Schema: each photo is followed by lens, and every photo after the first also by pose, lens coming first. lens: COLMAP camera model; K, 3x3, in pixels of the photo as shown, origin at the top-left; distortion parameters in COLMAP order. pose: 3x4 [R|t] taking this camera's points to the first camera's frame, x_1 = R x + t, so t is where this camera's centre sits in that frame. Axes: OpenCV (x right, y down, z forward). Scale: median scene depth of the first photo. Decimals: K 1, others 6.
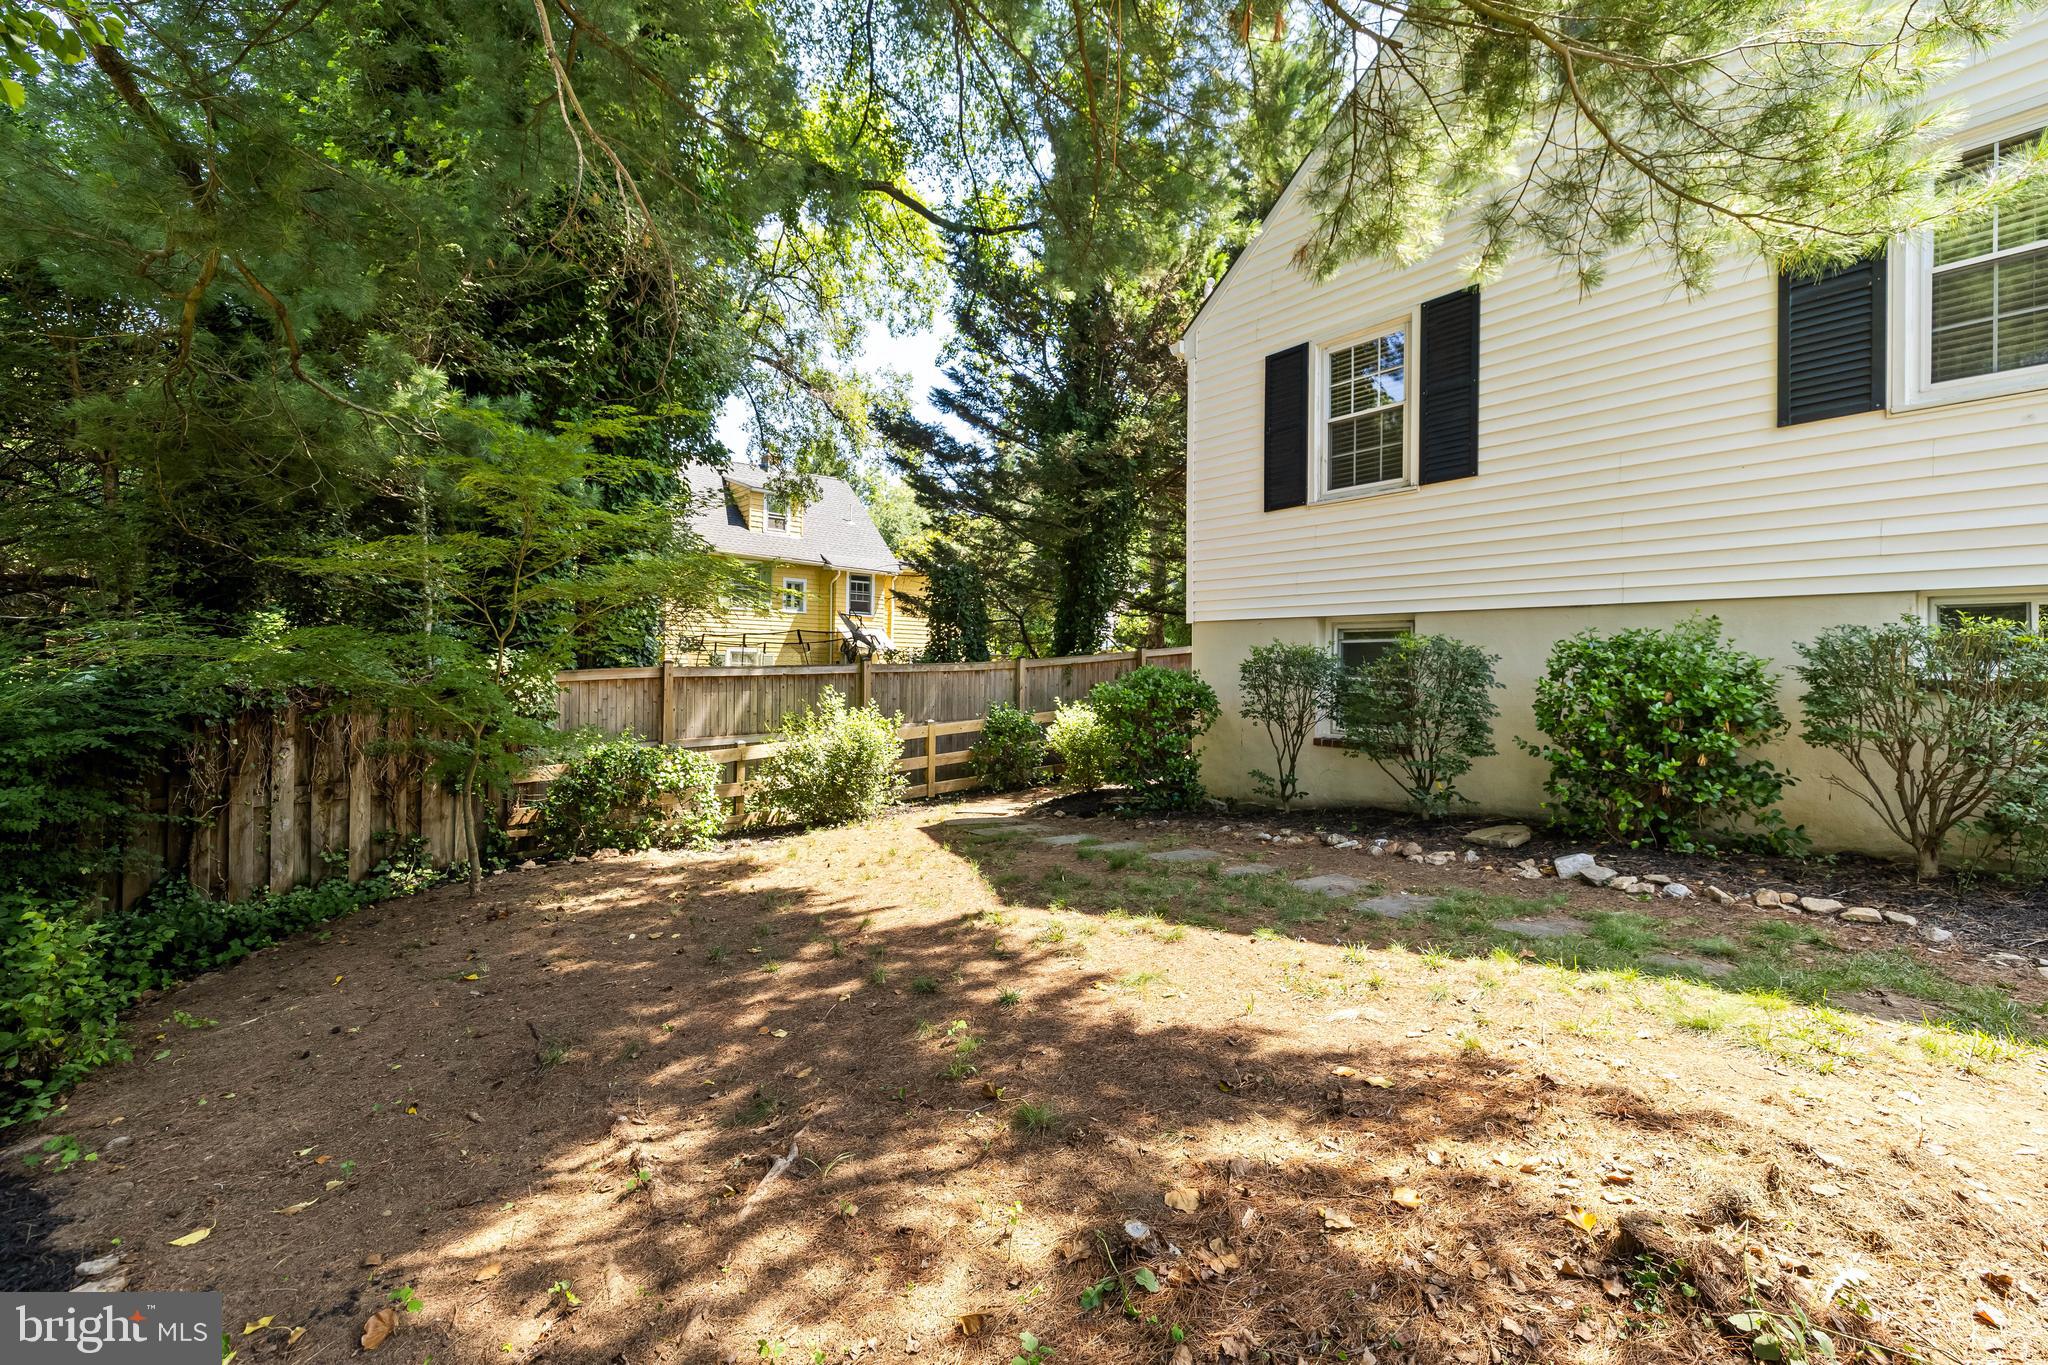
lens RADIAL K [[874.6, 0, 1028.0], [0, 874.6, 669.6], [0, 0, 1]] dist [0.000502, 0.000185]
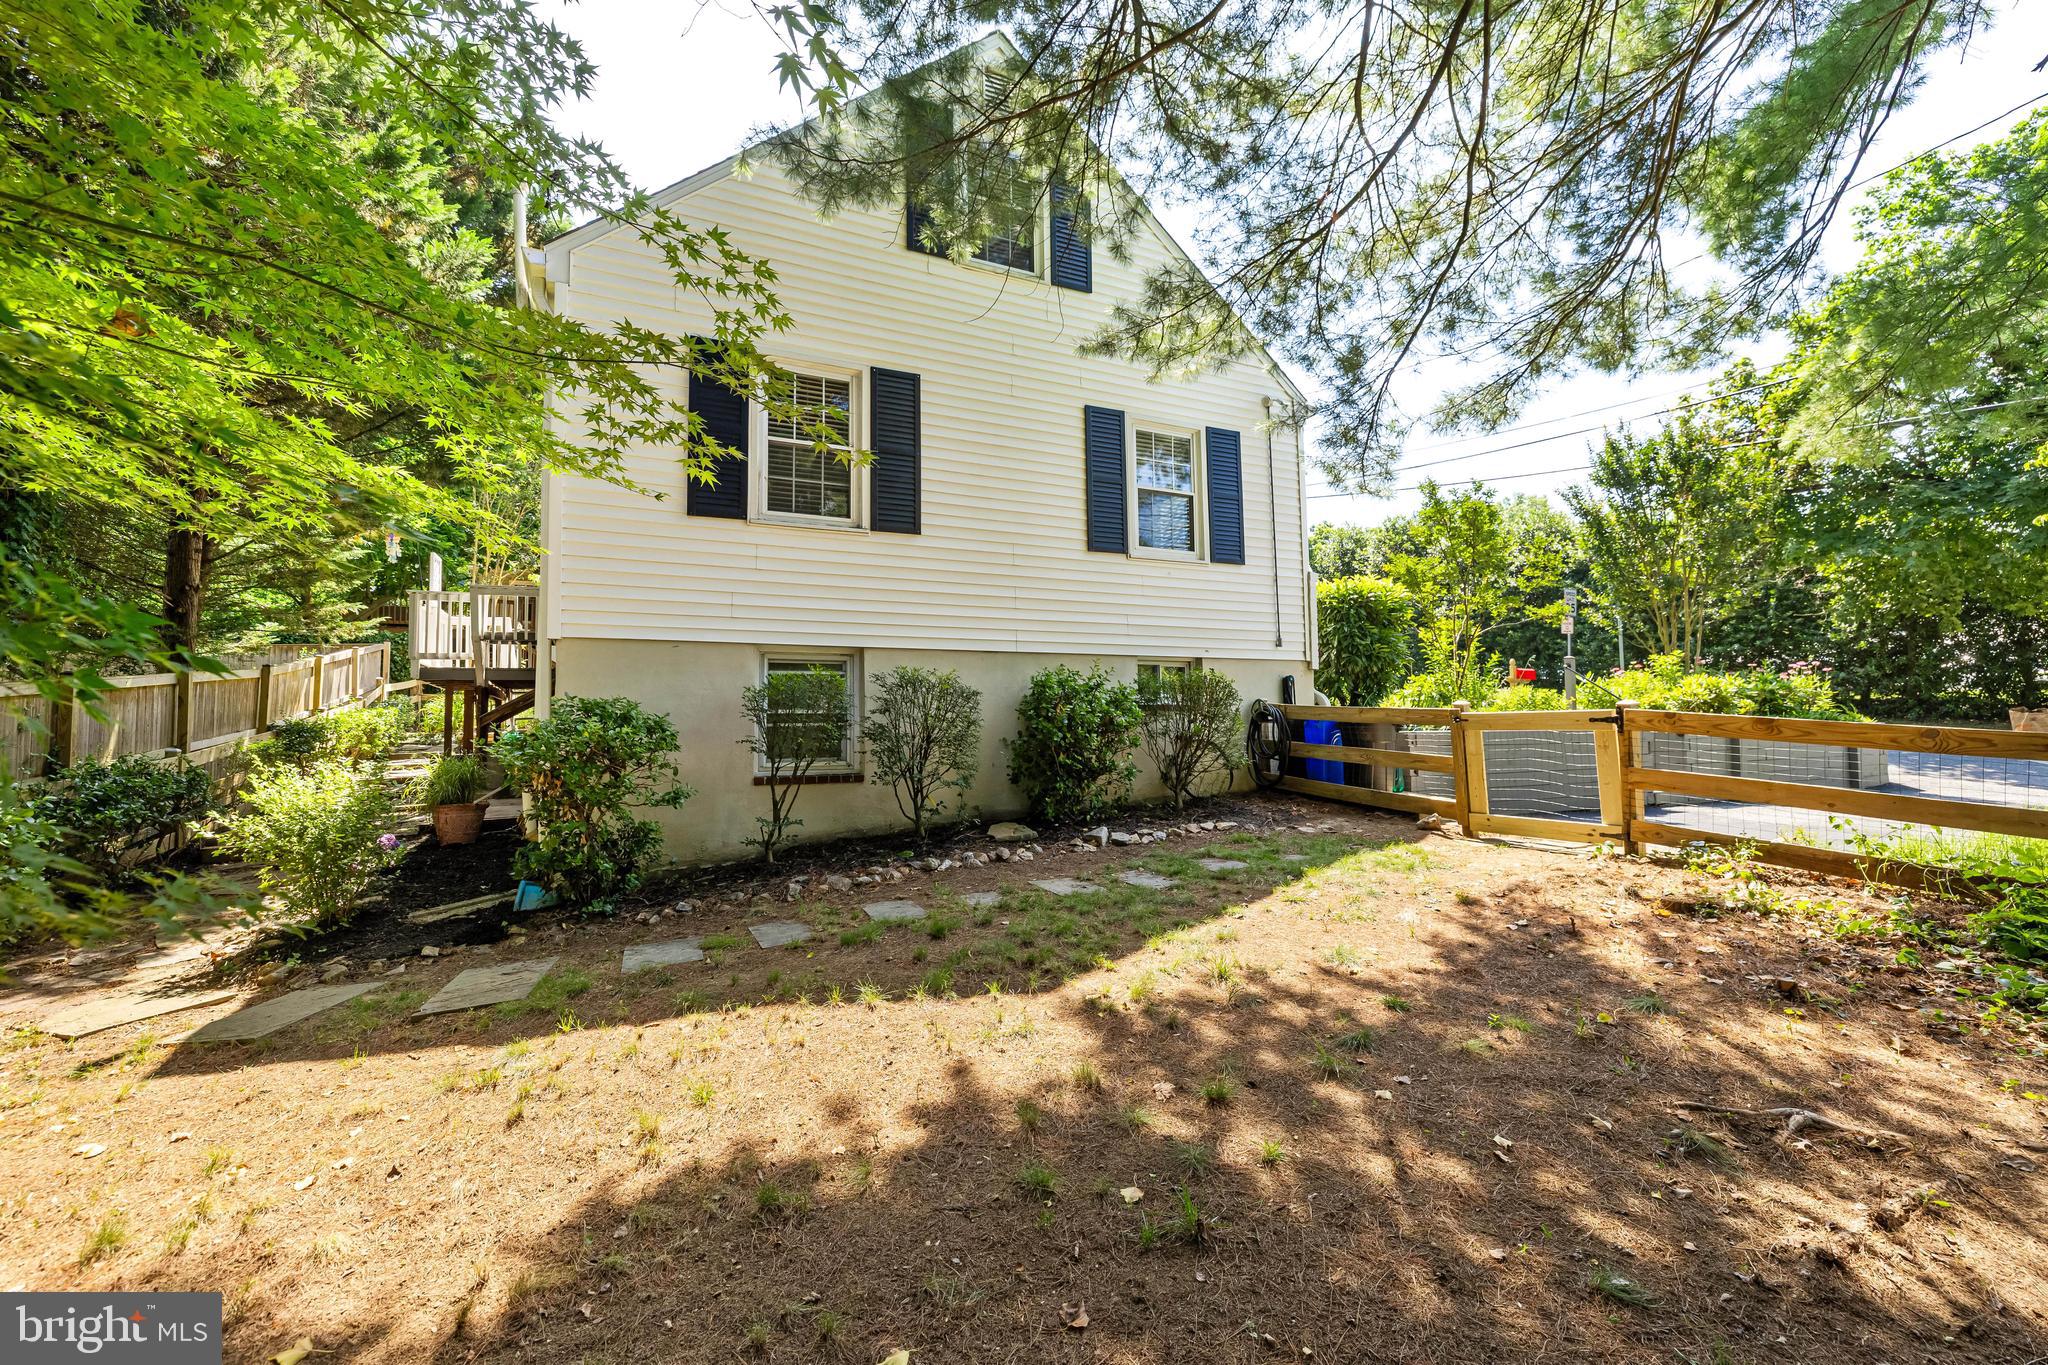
lens RADIAL K [[859.4, 0, 989.5], [0, 859.4, 678.7], [0, 0, 1]] dist [-0.000133, 0.000179]
pose [[0.205150, 0.031787, 0.978214, -0.757327], [0.009124, 0.999367, -0.034388, 0.017776], [-0.978688, 0.015980, 0.204730, 0.848504]]
